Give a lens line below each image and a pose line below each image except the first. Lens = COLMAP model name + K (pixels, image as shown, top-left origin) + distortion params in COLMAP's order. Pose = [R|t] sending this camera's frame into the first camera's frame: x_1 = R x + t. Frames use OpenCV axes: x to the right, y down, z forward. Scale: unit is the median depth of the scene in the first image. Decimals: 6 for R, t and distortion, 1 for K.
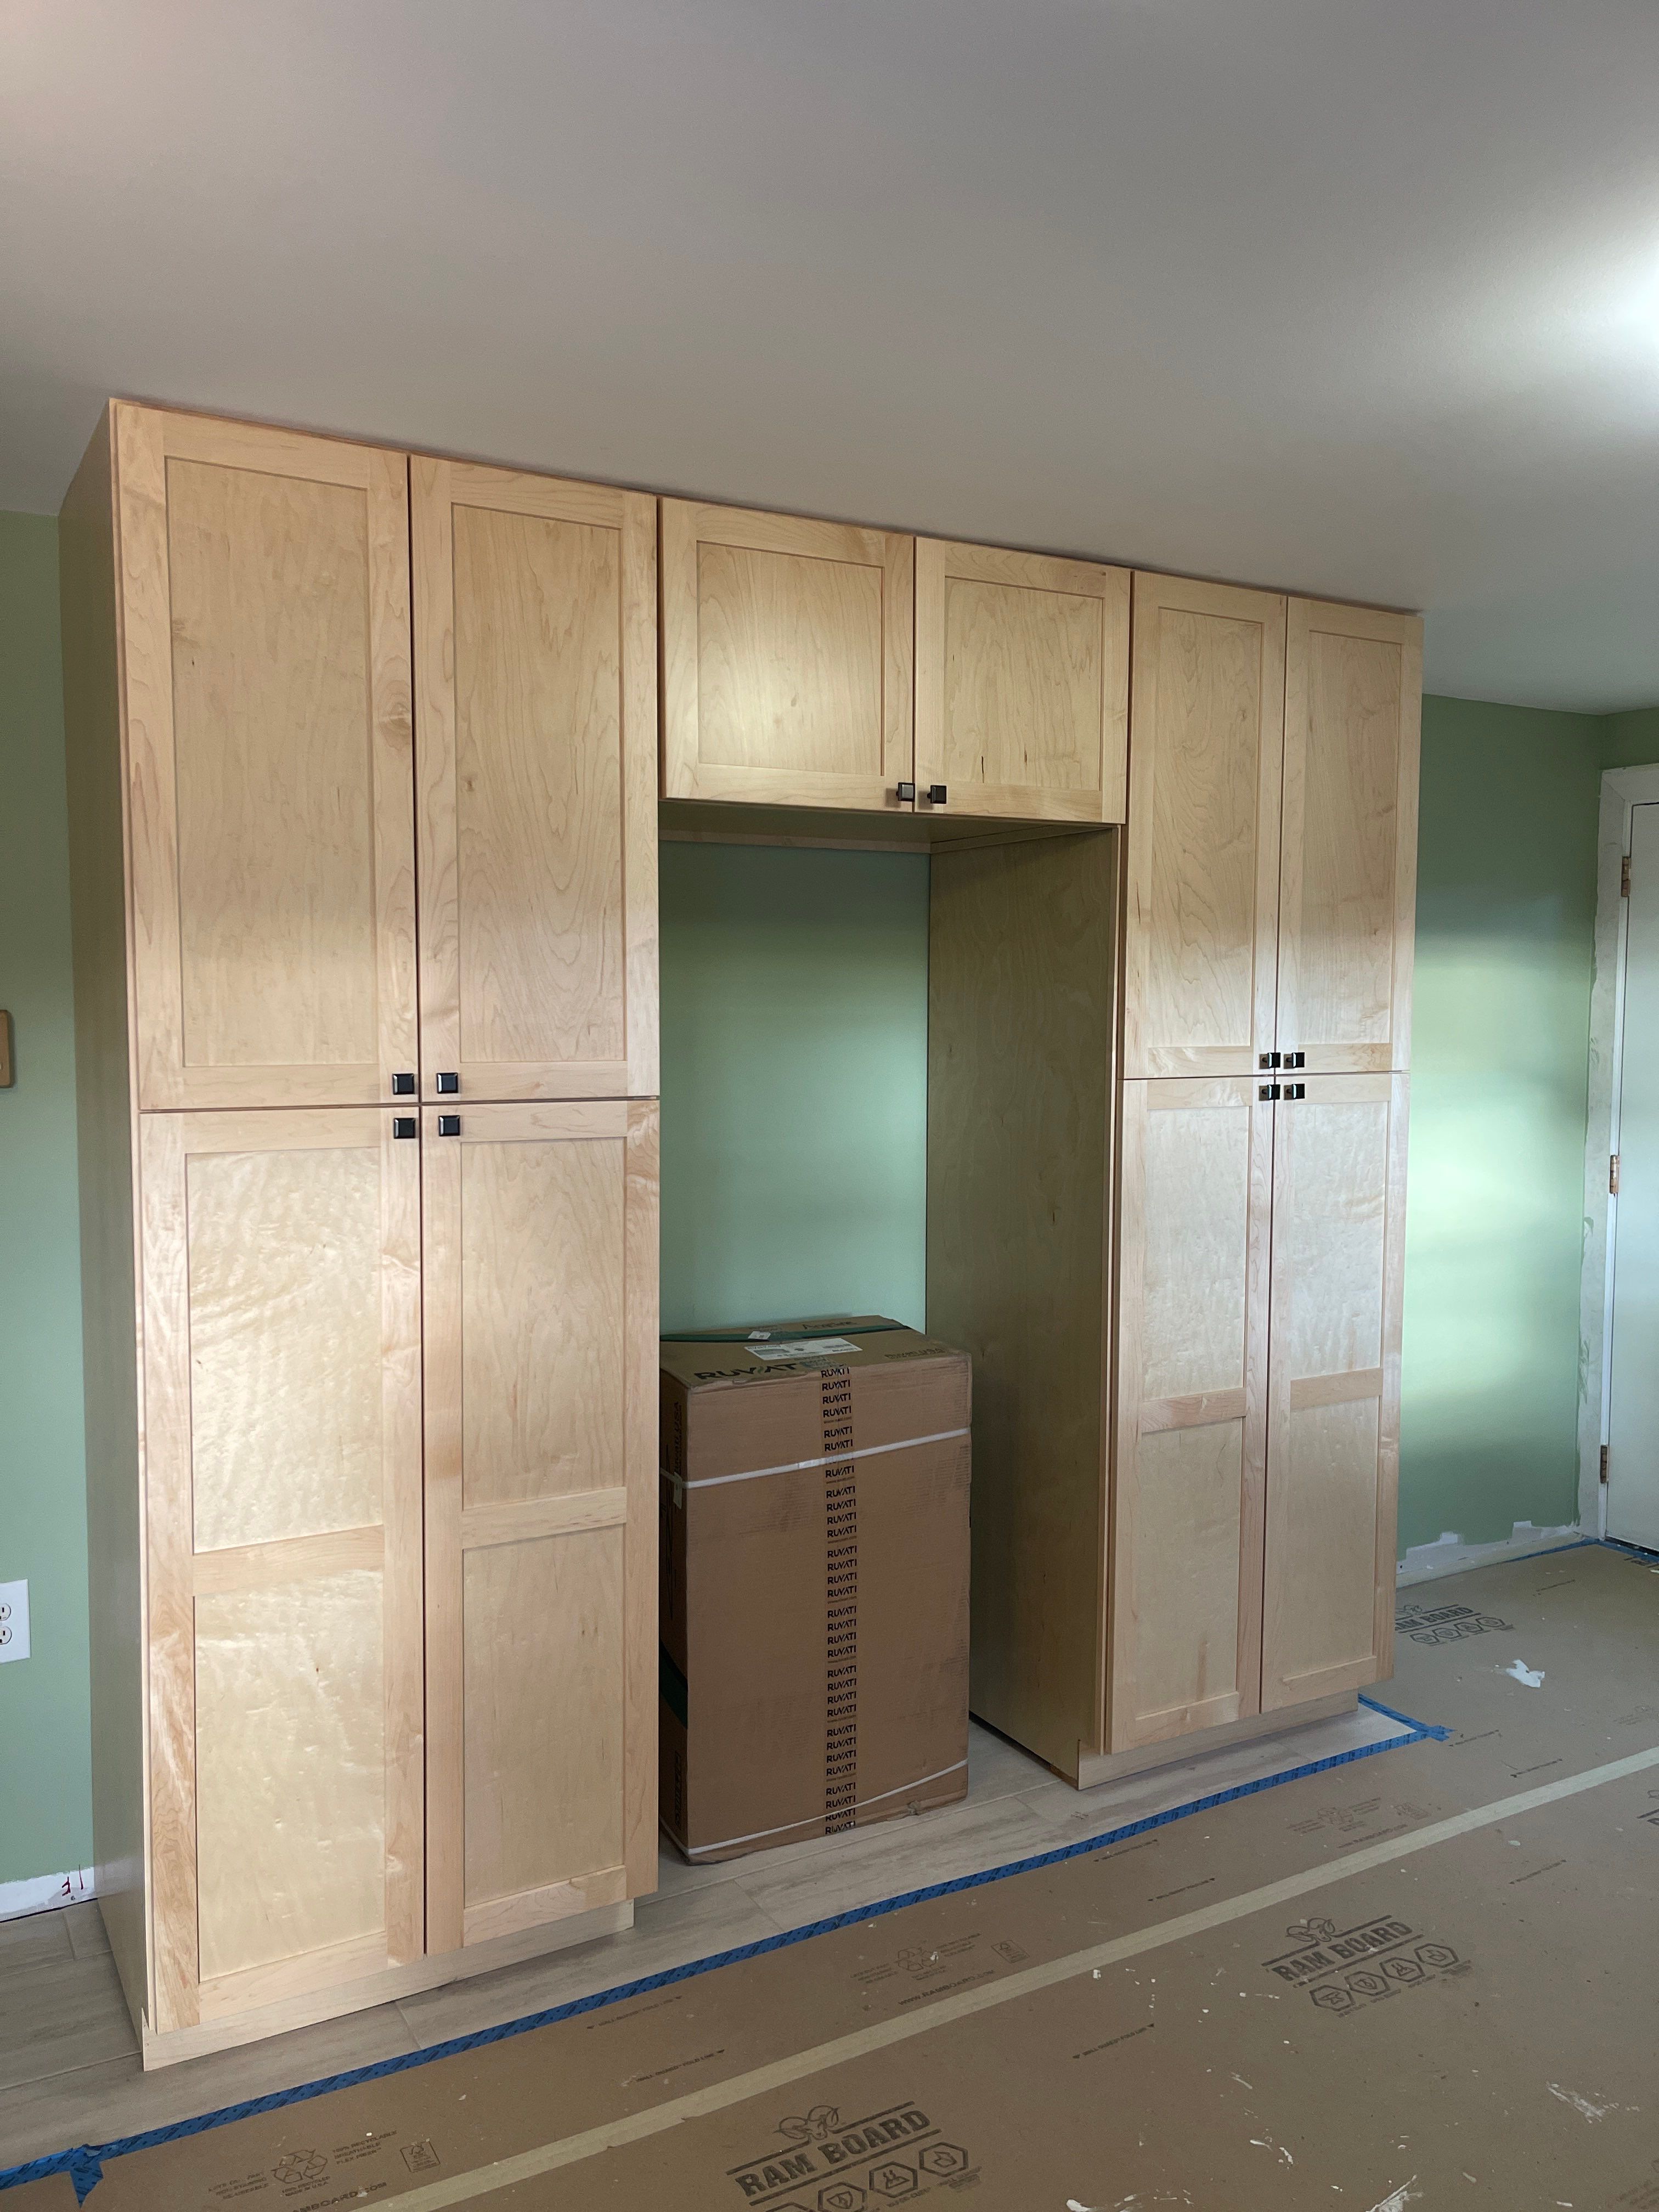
lens RADIAL K [[1663.3, 0, 822.3], [0, 1663.3, 1114.9], [0, 0, 1]] dist [0.066713, -0.076635]
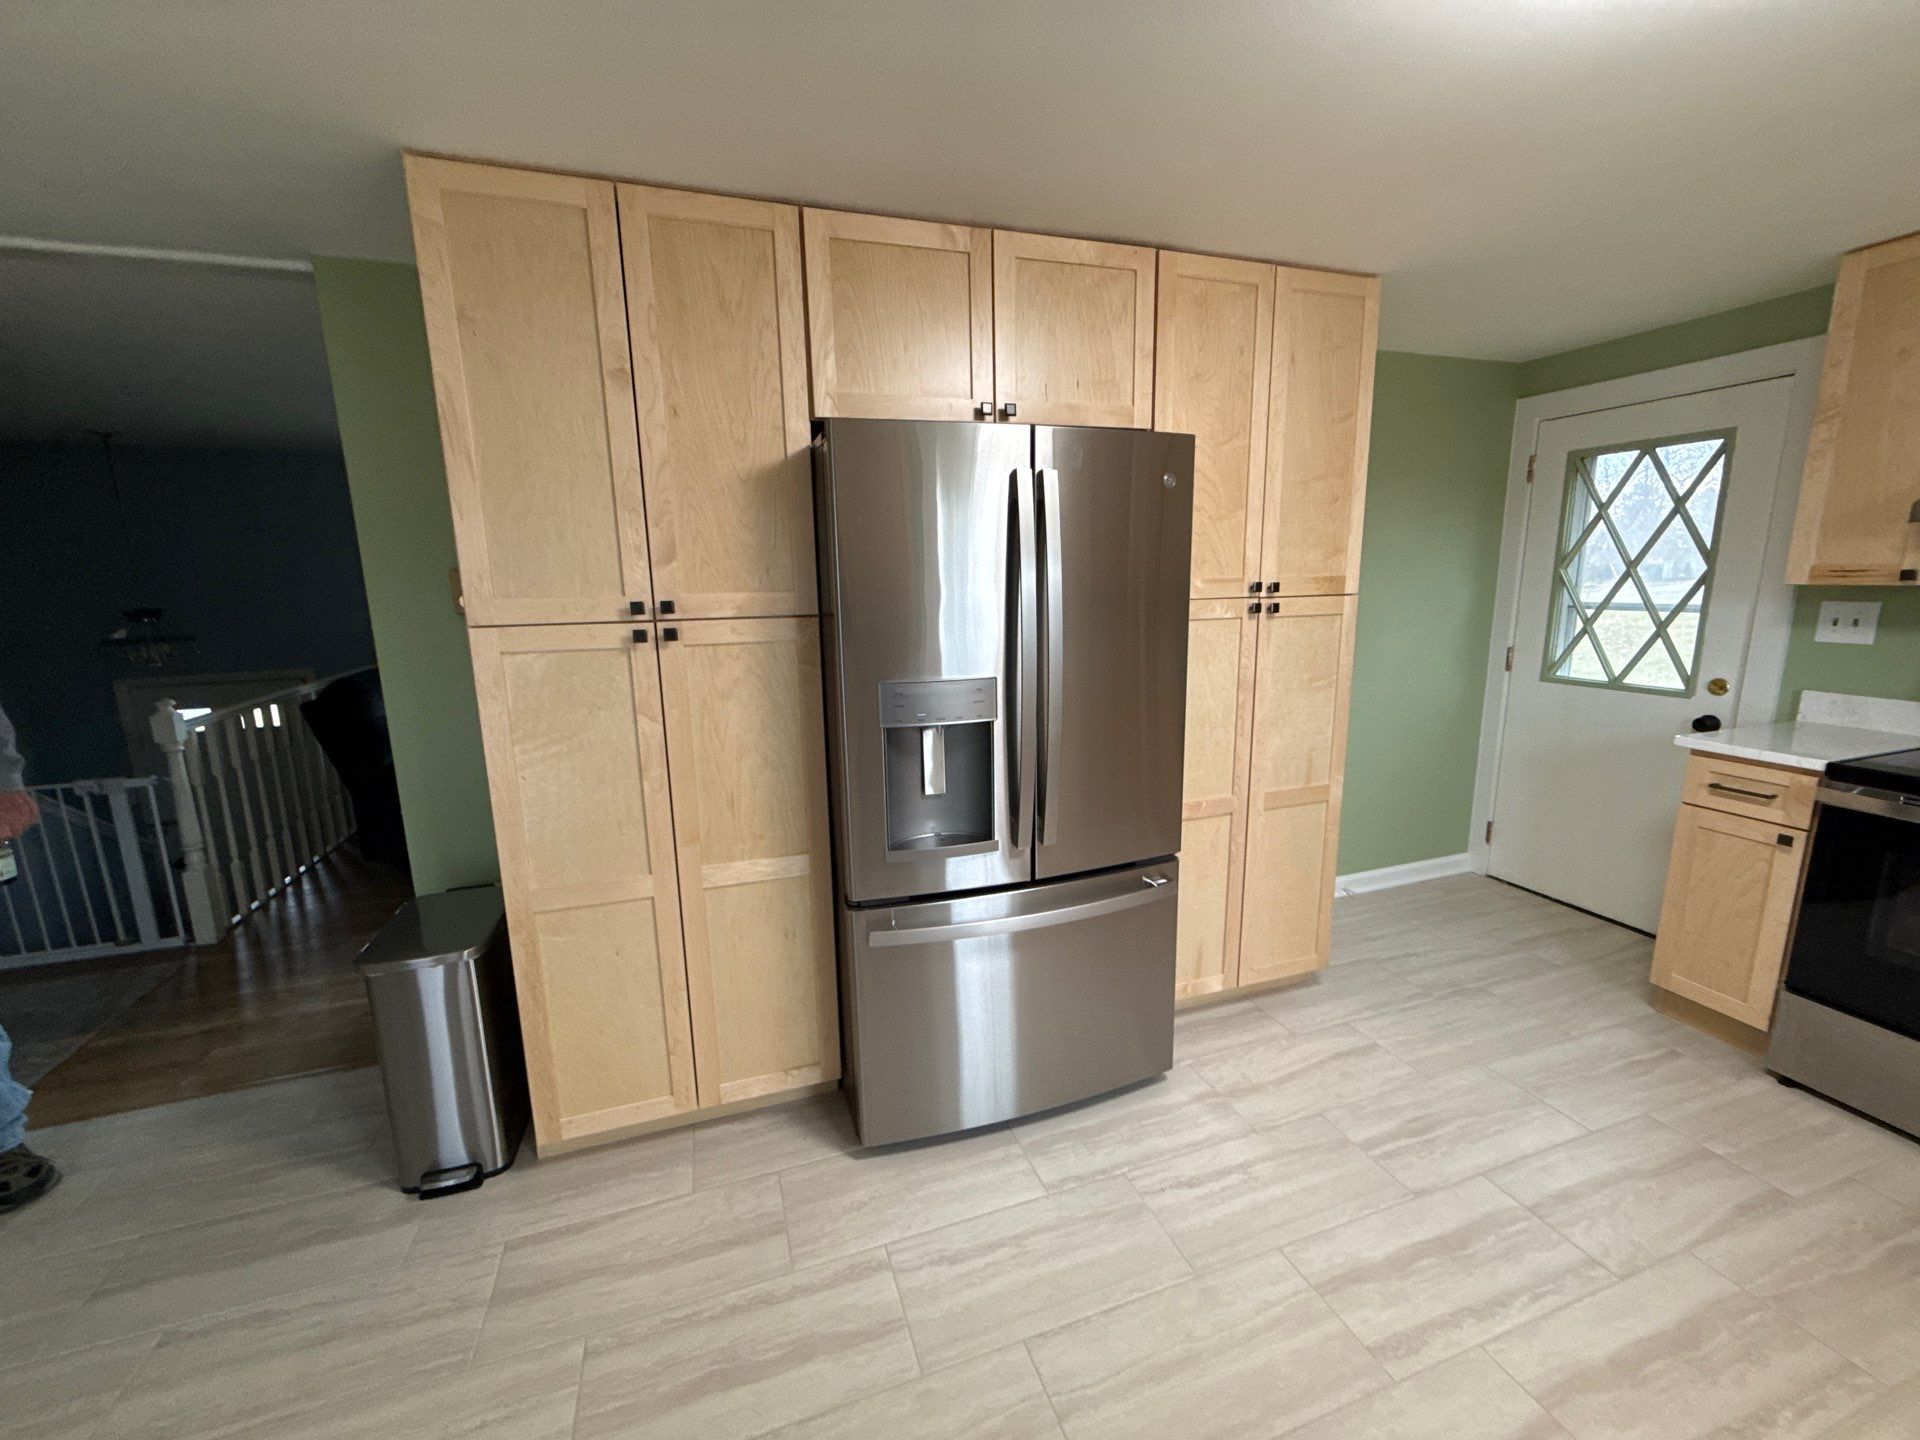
lens RADIAL K [[763.7, 0, 960.0], [0, 763.7, 720.0], [0, 0, 1]] dist [-0.001249, -0.000607]
pose [[0.979870, 0.015860, -0.199008, 0.166704], [0.007934, 0.992958, 0.118197, 0.003538], [0.199481, -0.117397, 0.972844, 0.289223]]
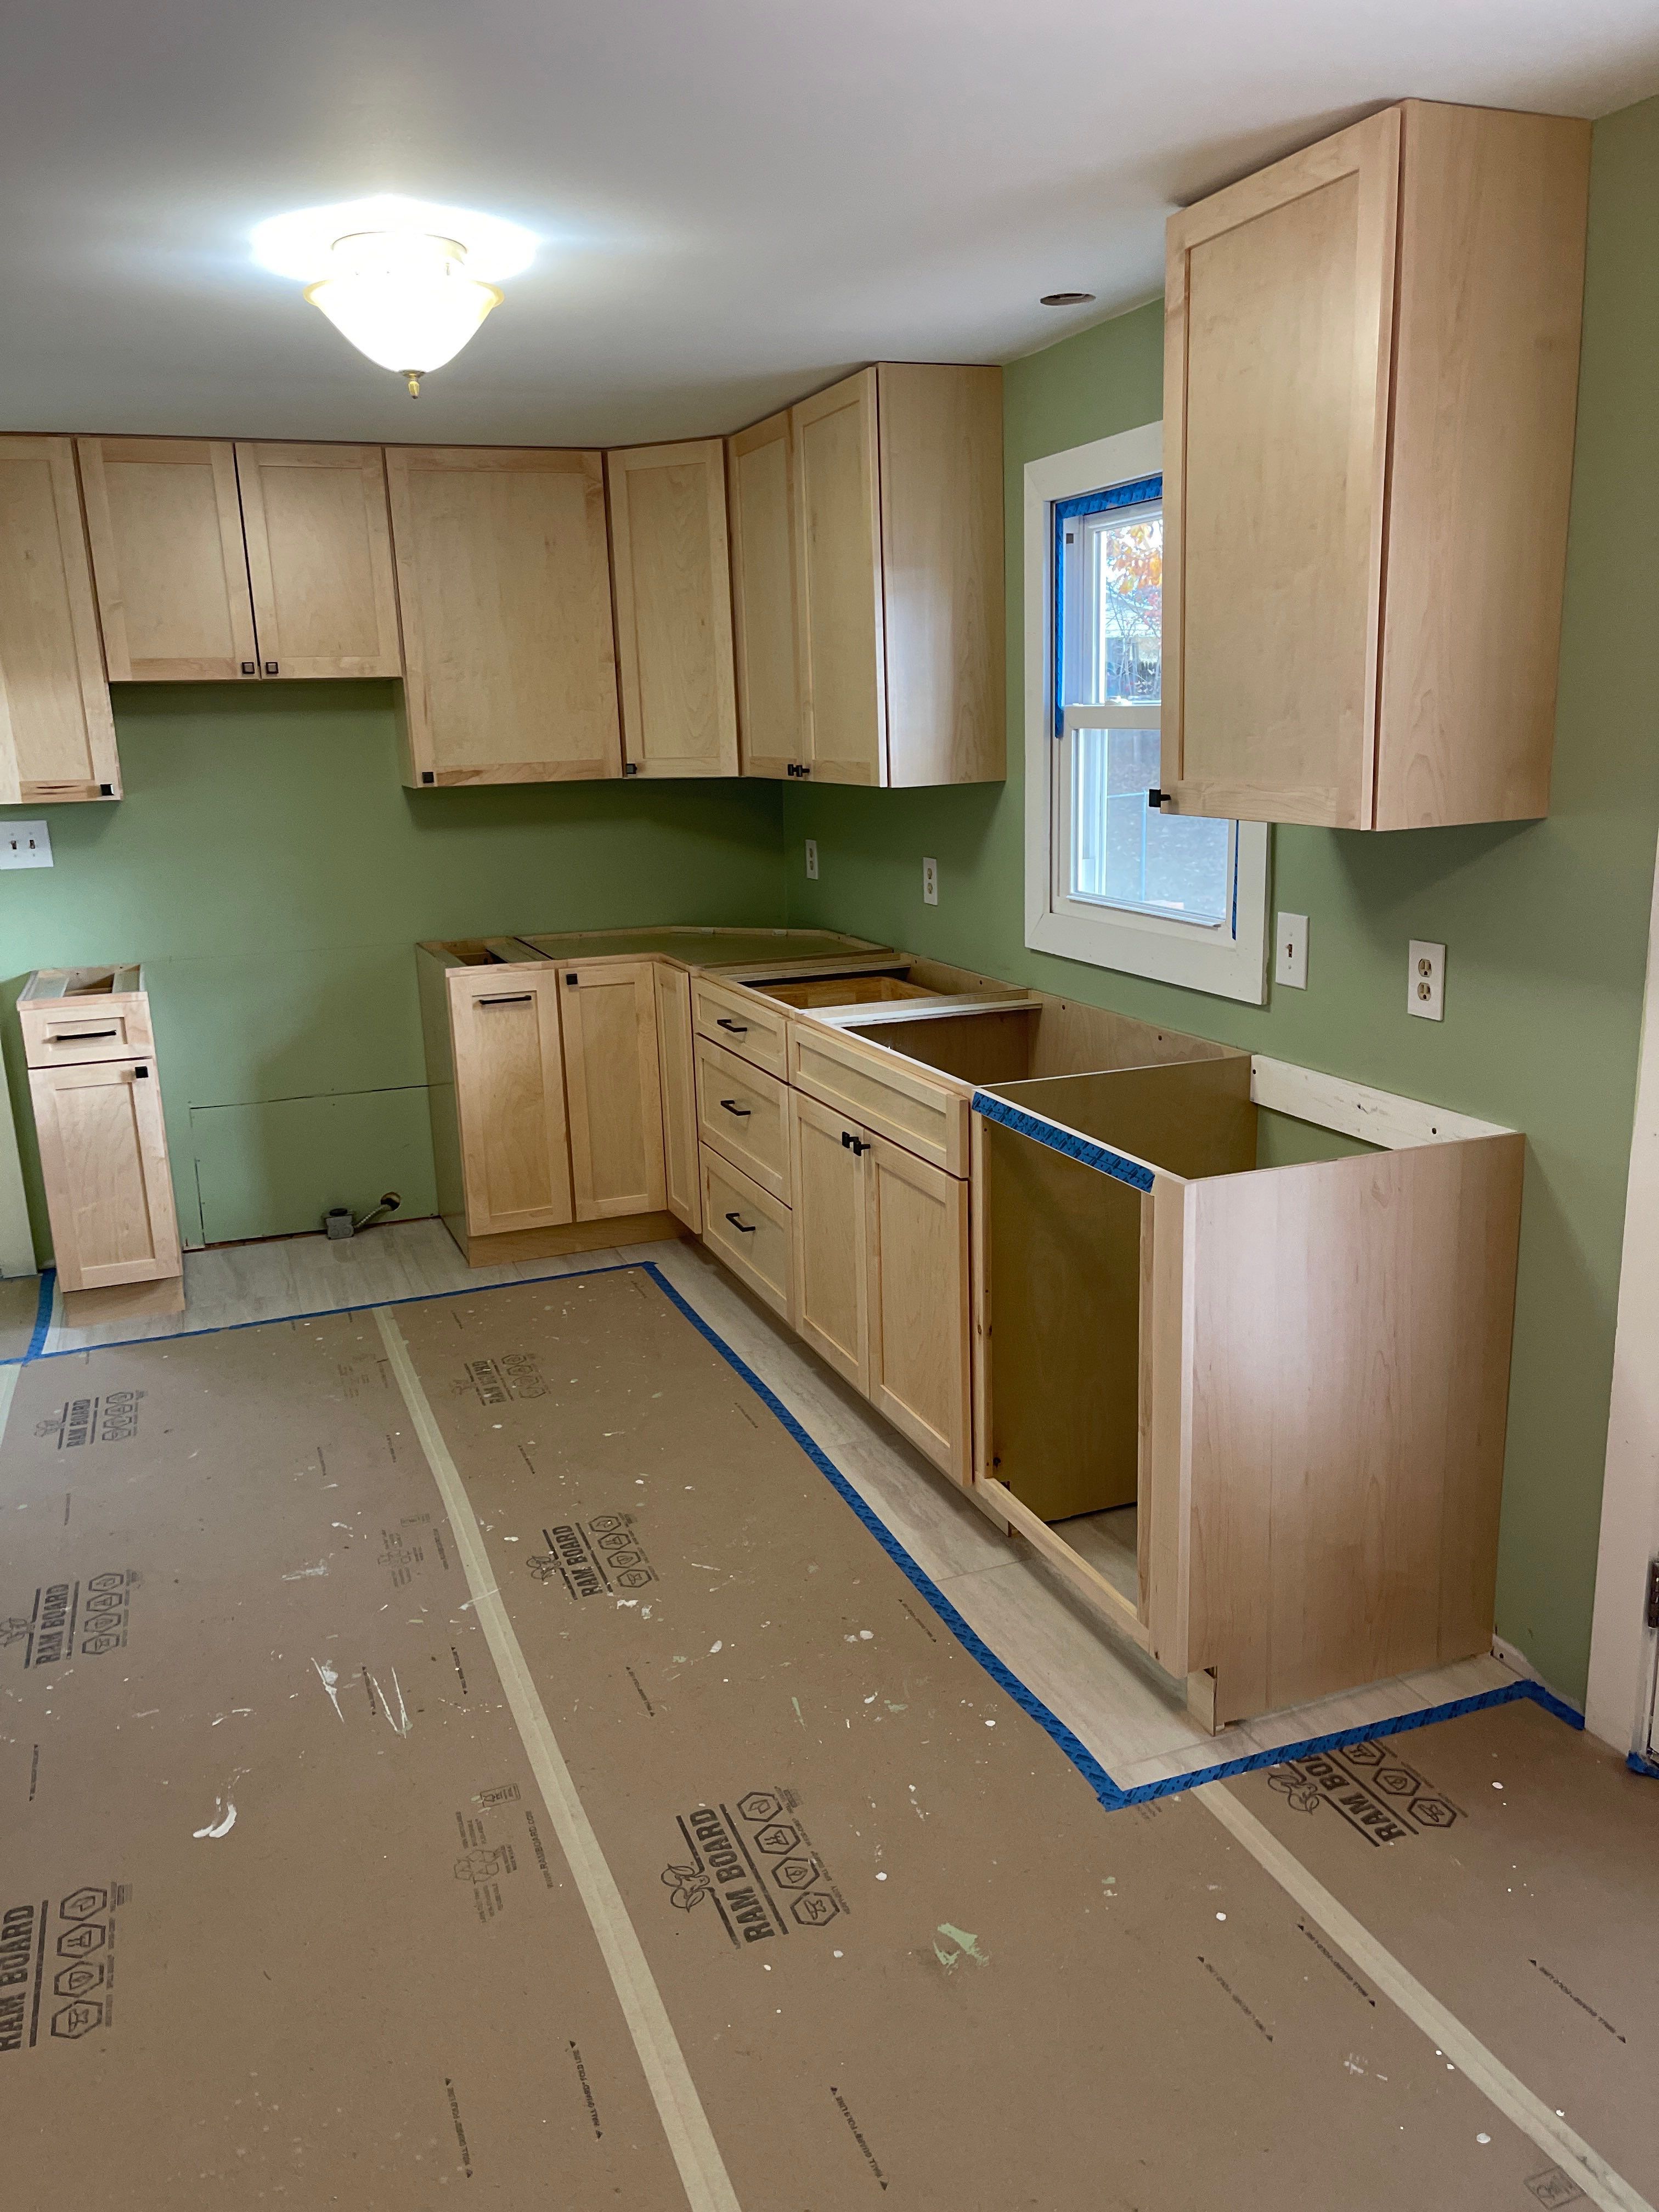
lens RADIAL K [[1663.3, 0, 822.3], [0, 1663.3, 1114.9], [0, 0, 1]] dist [0.066713, -0.076635]
pose [[0.156246, -0.241629, 0.957707, -0.590170], [0.101797, 0.968392, 0.227717, -0.036935], [-0.982458, 0.061912, 0.175905, 0.266970]]
